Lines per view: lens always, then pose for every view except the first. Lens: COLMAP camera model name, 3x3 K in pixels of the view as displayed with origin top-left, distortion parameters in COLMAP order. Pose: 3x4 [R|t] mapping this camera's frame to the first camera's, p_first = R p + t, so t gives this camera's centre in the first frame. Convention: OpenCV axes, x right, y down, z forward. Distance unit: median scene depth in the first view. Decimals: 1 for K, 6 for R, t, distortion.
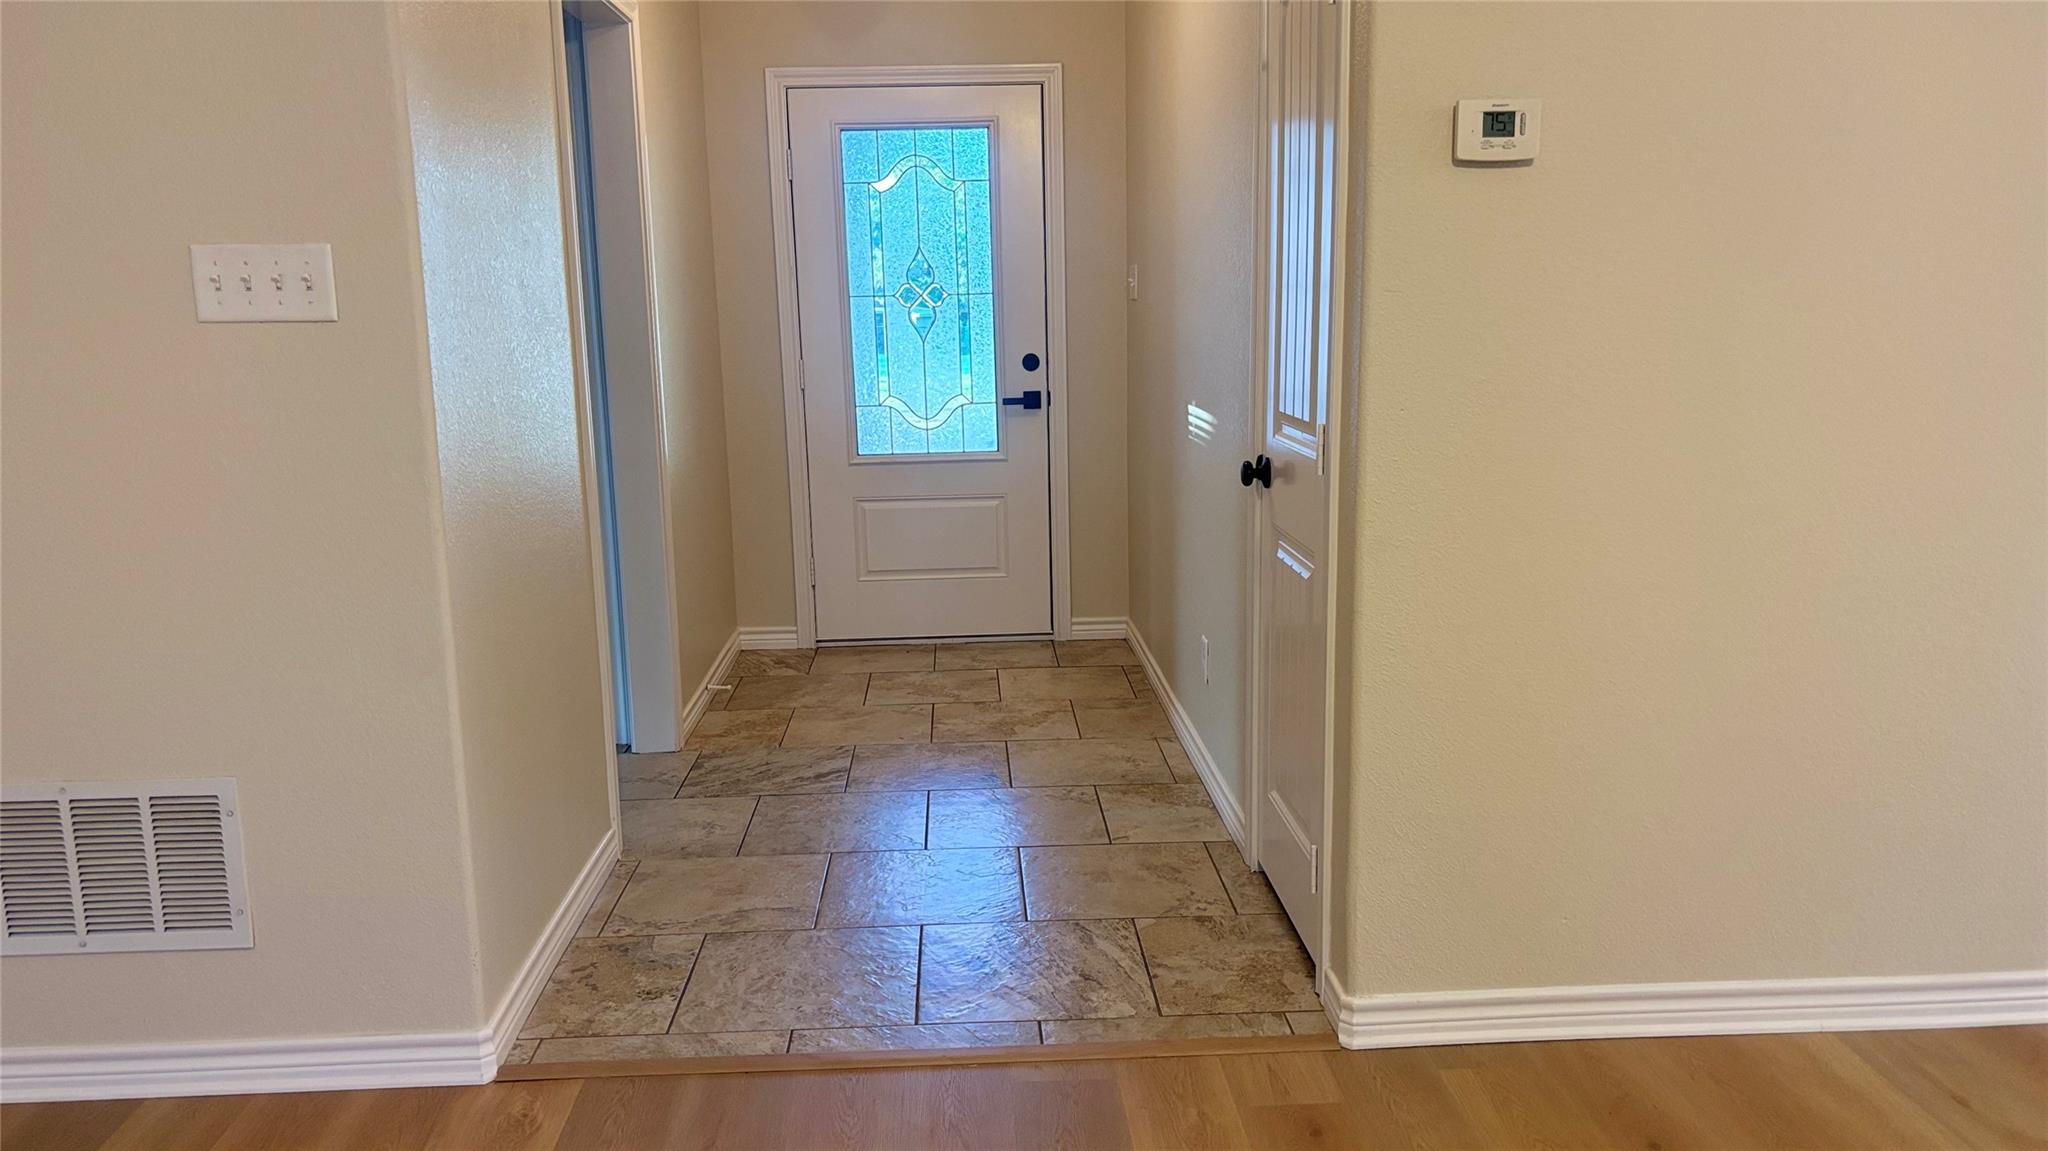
lens RADIAL K [[1523.0, 0, 1024.0], [0, 1523.0, 575.5], [0, 0, 1]] dist [-0.000058, -0.000005]
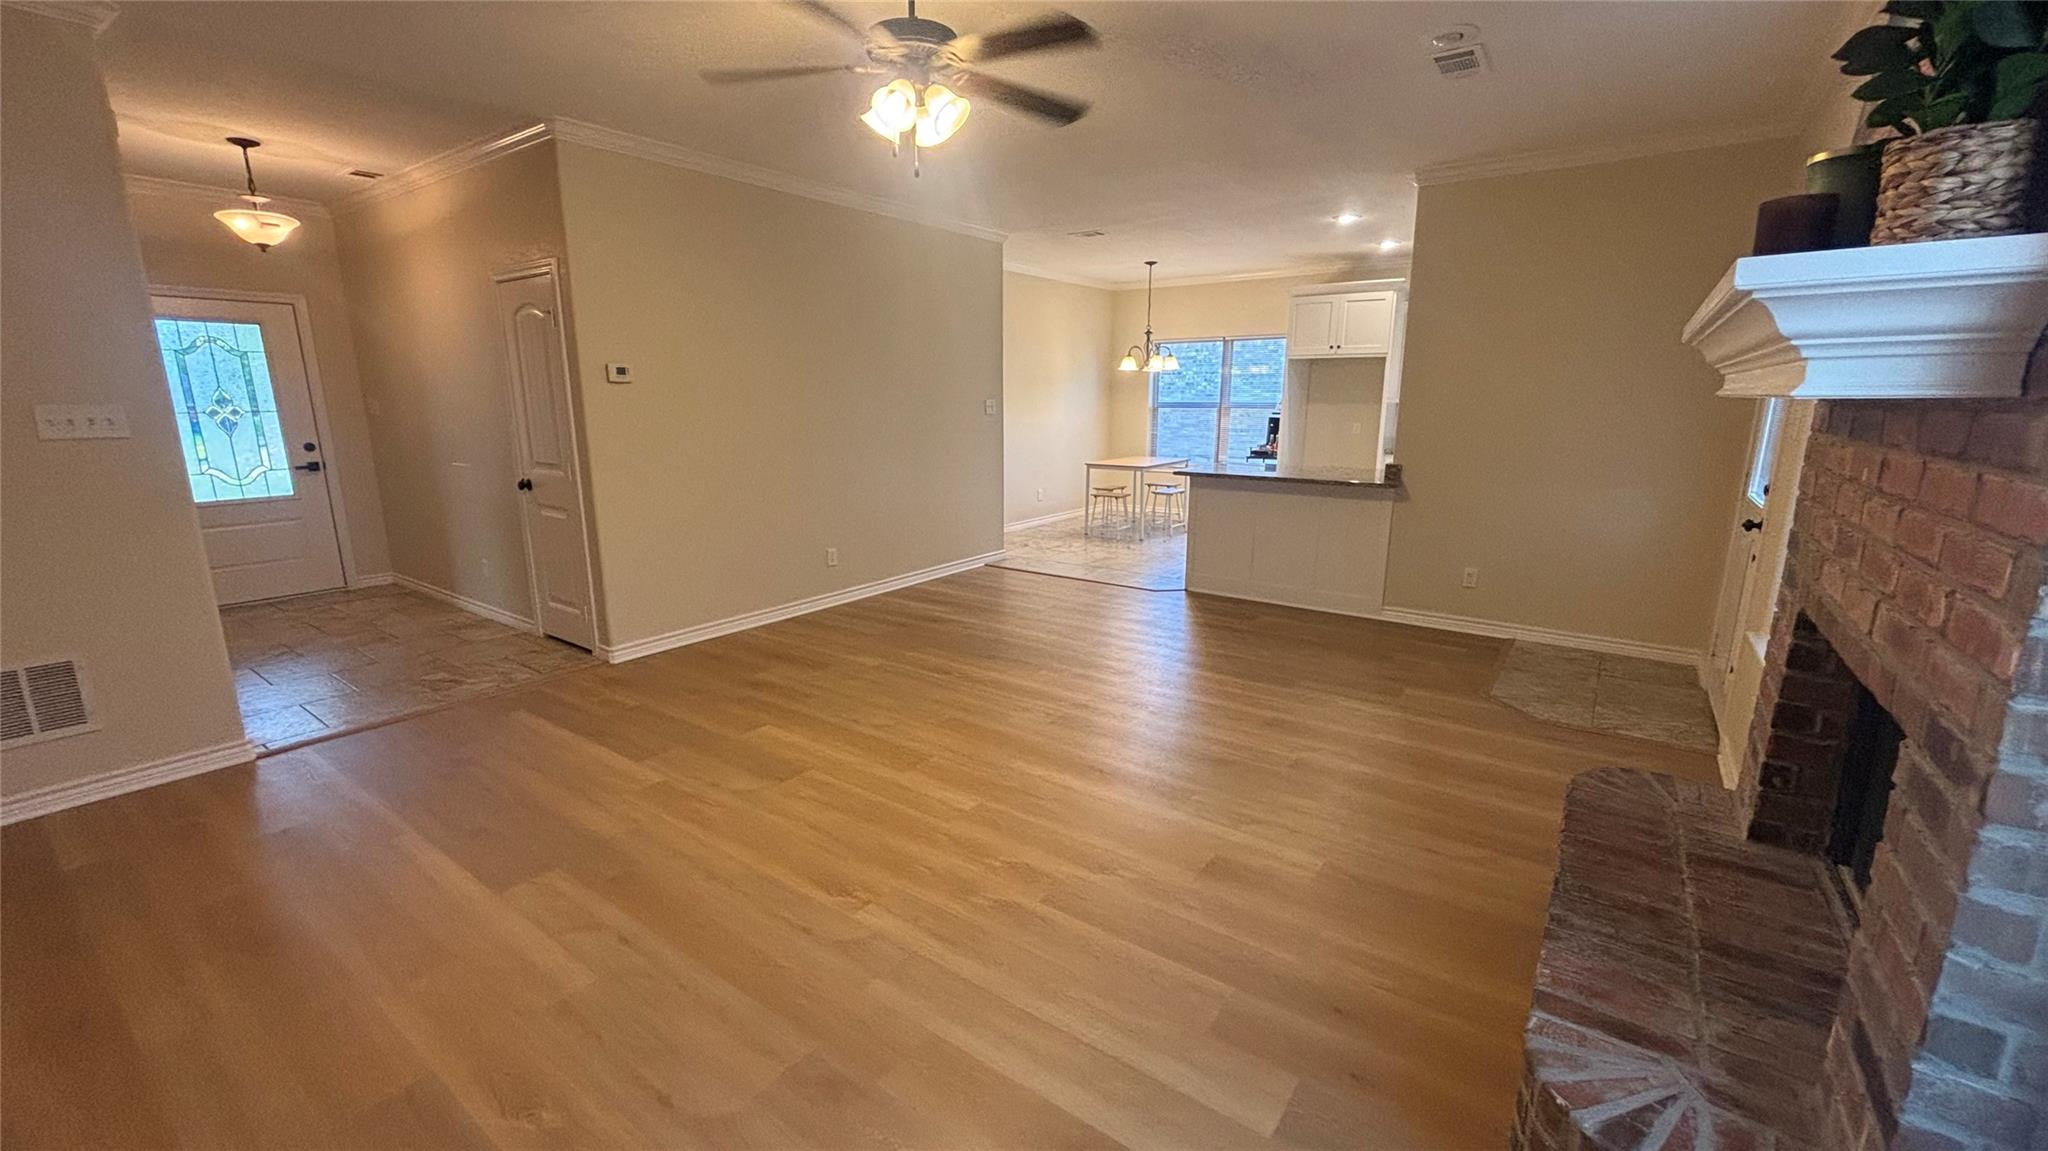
lens RADIAL K [[811.7, 0, 1024.0], [0, 811.7, 575.5], [0, 0, 1]] dist [0.000687, -0.000213]
pose [[0.623491, -0.153007, 0.766712, -0.424874], [0.127922, 0.987412, 0.093025, 0.069847], [-0.771294, 0.040079, 0.635215, -0.591590]]
